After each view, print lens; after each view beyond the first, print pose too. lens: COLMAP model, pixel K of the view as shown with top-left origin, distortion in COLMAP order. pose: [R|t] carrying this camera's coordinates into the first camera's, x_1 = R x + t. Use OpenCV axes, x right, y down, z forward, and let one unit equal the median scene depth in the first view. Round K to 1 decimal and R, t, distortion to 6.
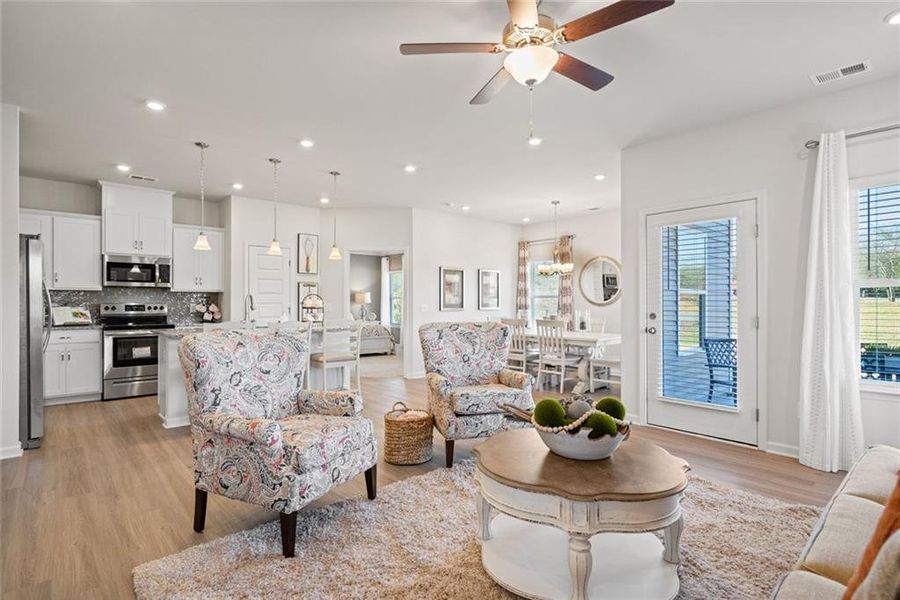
lens RADIAL K [[460.7, 0, 452.3], [0, 460.7, 302.1], [0, 0, 1]] dist [0.004733, 0.000642]
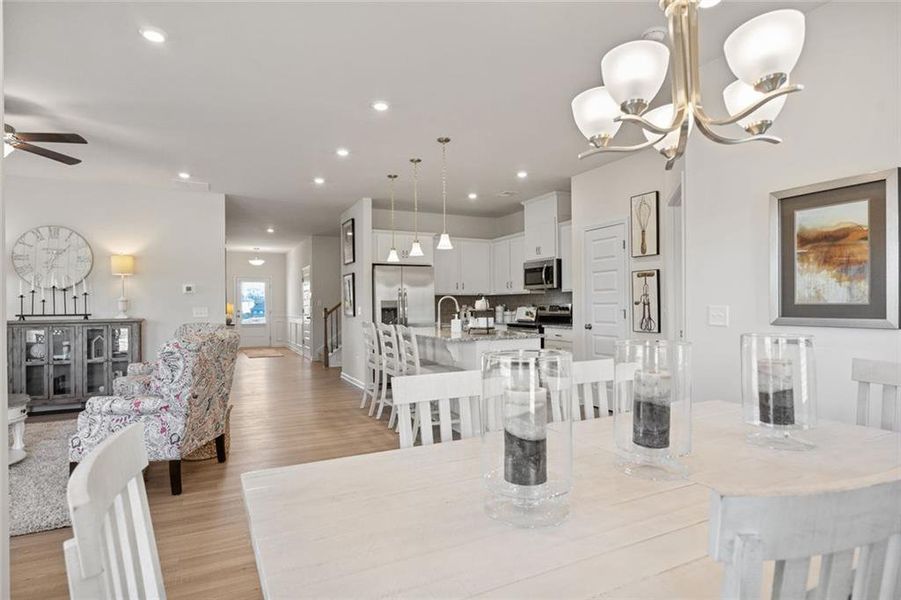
lens RADIAL K [[489.3, 0, 451.5], [0, 489.3, 303.1], [0, 0, 1]] dist [0.003615, 0.000140]
pose [[-0.282683, -0.000259, -0.959213, 0.482954], [0.011612, 0.999926, -0.003692, 0.001554], [0.959143, -0.012183, -0.282659, 1.125047]]
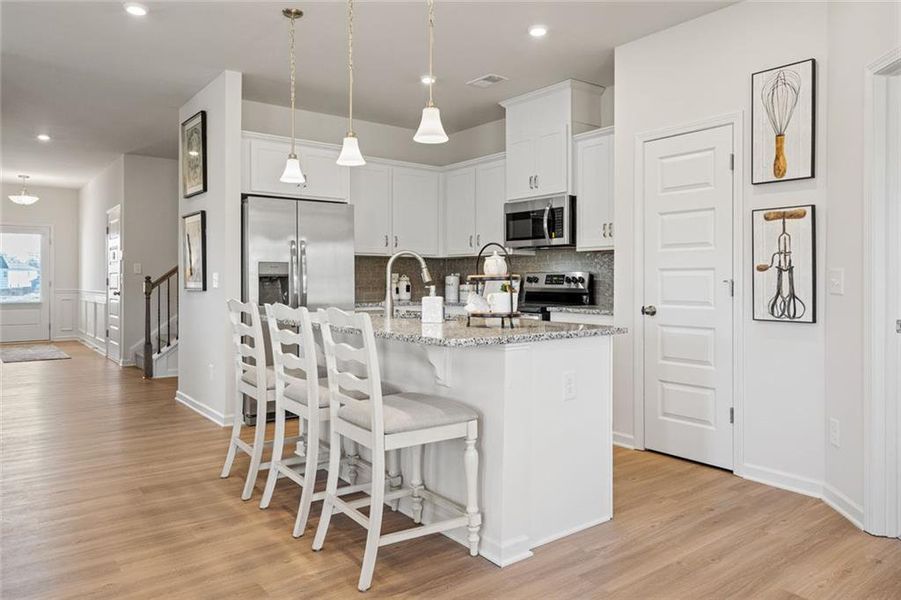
lens RADIAL K [[622.6, 0, 450.1], [0, 622.6, 276.7], [0, 0, 1]] dist [0.013319, -0.006306]
pose [[-0.088118, -0.003344, -0.996104, 0.201561], [0.001291, 0.999993, -0.003471, 0.011565], [0.996109, -0.001591, -0.088113, 0.957527]]
